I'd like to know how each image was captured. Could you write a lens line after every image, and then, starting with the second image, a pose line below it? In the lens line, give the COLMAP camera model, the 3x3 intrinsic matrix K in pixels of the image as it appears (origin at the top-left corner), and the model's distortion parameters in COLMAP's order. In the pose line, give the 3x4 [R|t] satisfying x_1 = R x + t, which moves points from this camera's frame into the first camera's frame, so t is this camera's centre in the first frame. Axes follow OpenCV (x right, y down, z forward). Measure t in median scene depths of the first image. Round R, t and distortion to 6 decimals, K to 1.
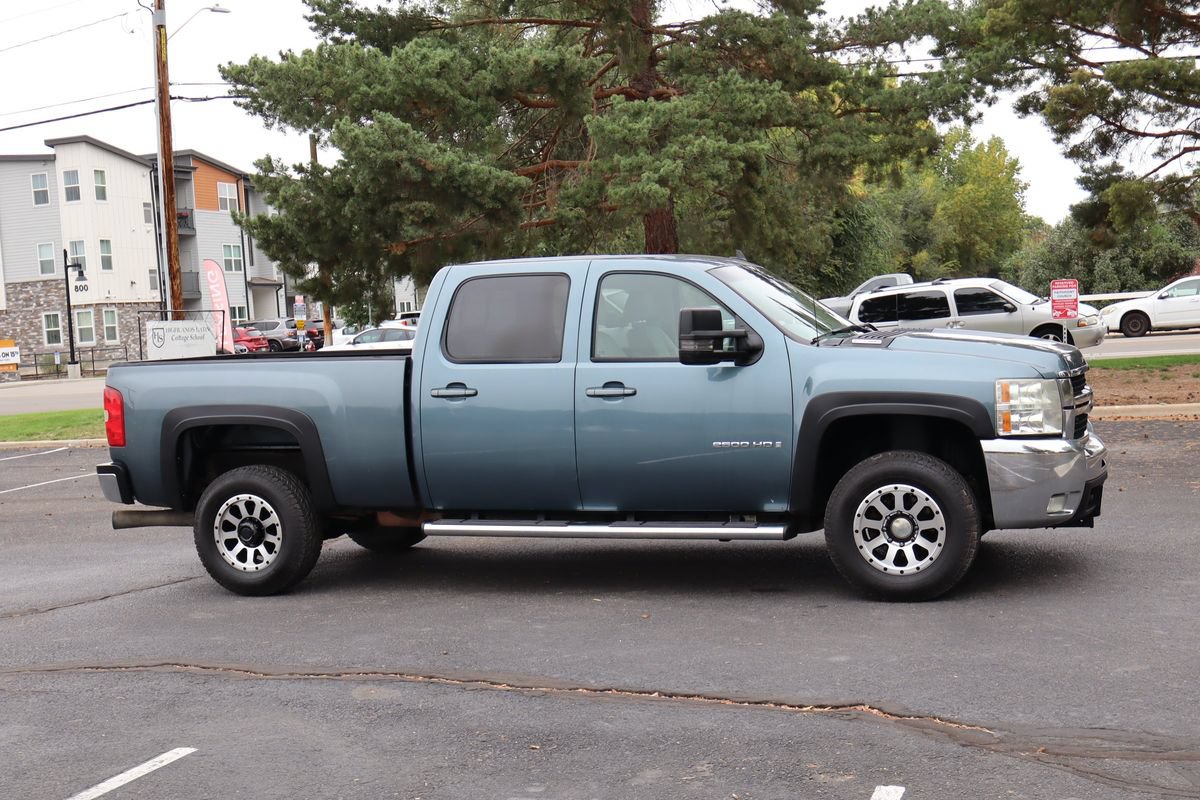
lens RADIAL K [[1434.9, 0, 646.1], [0, 1434.9, 399.7], [0, 0, 1]] dist [-0.004561, 0.000000]
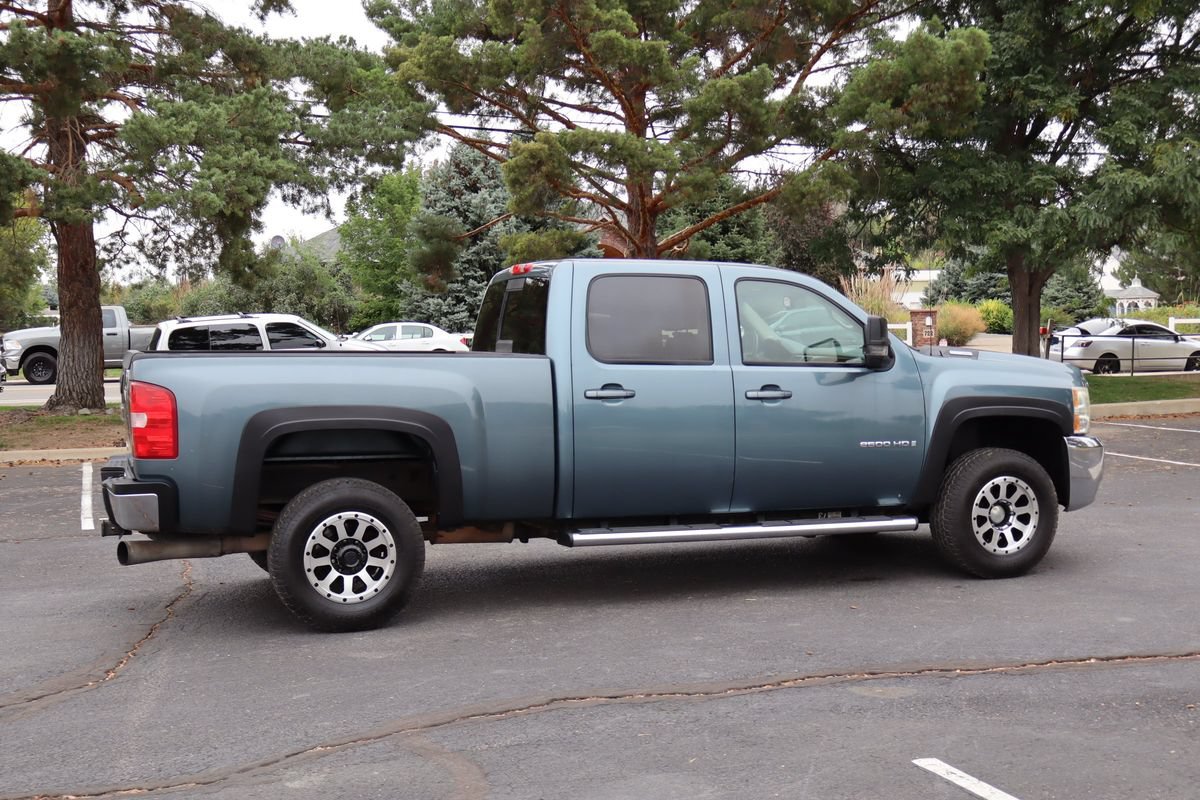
lens RADIAL K [[1363.6, 0, 597.4], [0, 1363.6, 399.5], [0, 0, 1]] dist [0.004999, 0.000000]
pose [[0.802913, 0.013785, 0.595936, -0.641326], [0.003769, 0.999595, -0.028201, 0.022901], [-0.596084, 0.024888, 0.802536, 0.263890]]
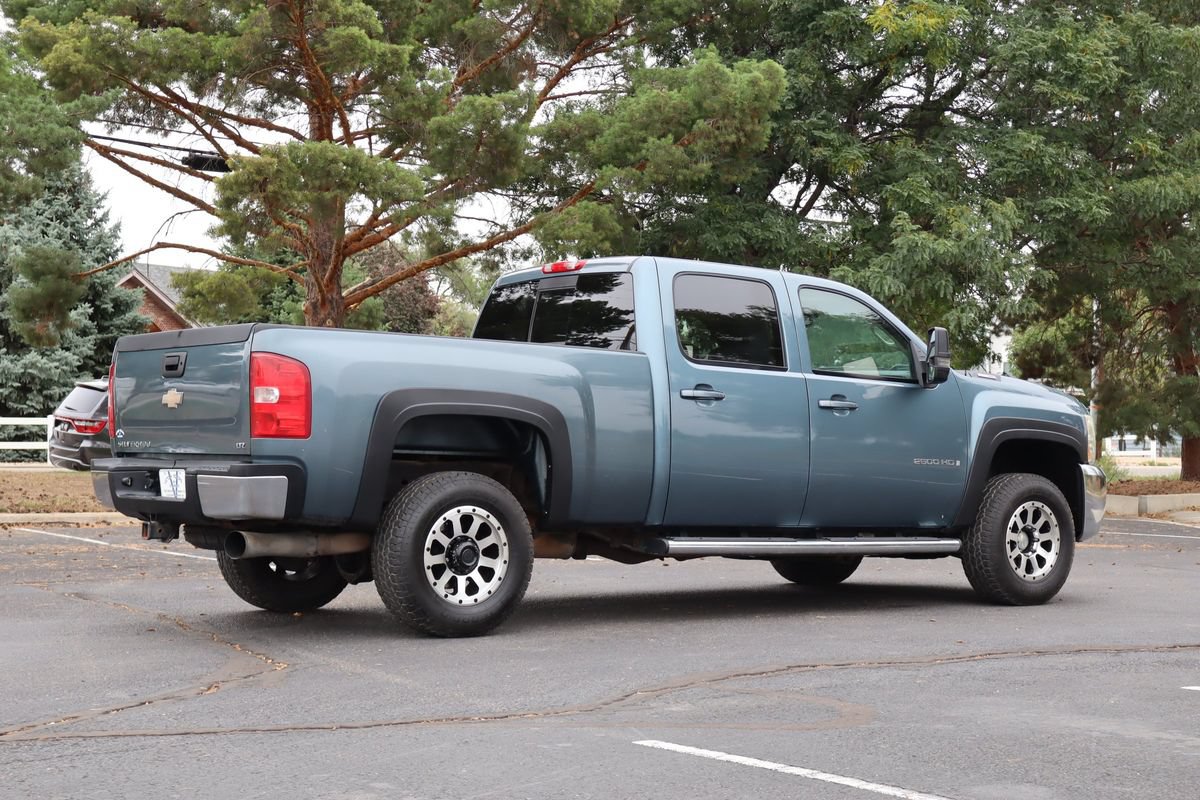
lens RADIAL K [[1819.7, 0, 559.7], [0, 1819.7, 407.9], [0, 0, 1]] dist [-0.013577, 0.000000]
pose [[0.611942, 0.078977, 0.786949, -1.033744], [-0.001992, 0.995153, -0.098323, 0.110150], [-0.790900, 0.058600, 0.609133, 0.349737]]
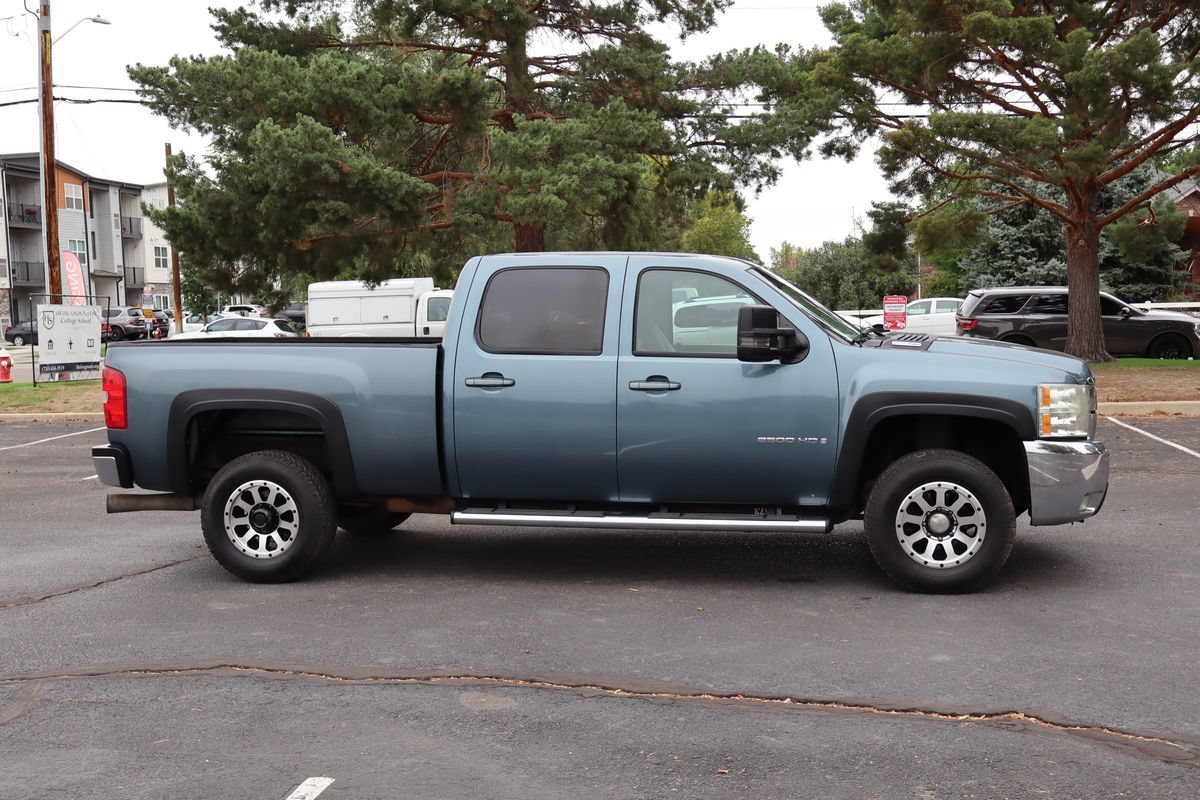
lens RADIAL K [[1195.9, 0, 625.6], [0, 1195.9, 399.8], [0, 0, 1]] dist [-0.001463, 0.000000]
pose [[0.987229, 0.022962, 0.157641, -0.162066], [-0.024350, 0.999680, 0.006884, -0.000814], [-0.157432, -0.010634, 0.987472, 0.152286]]
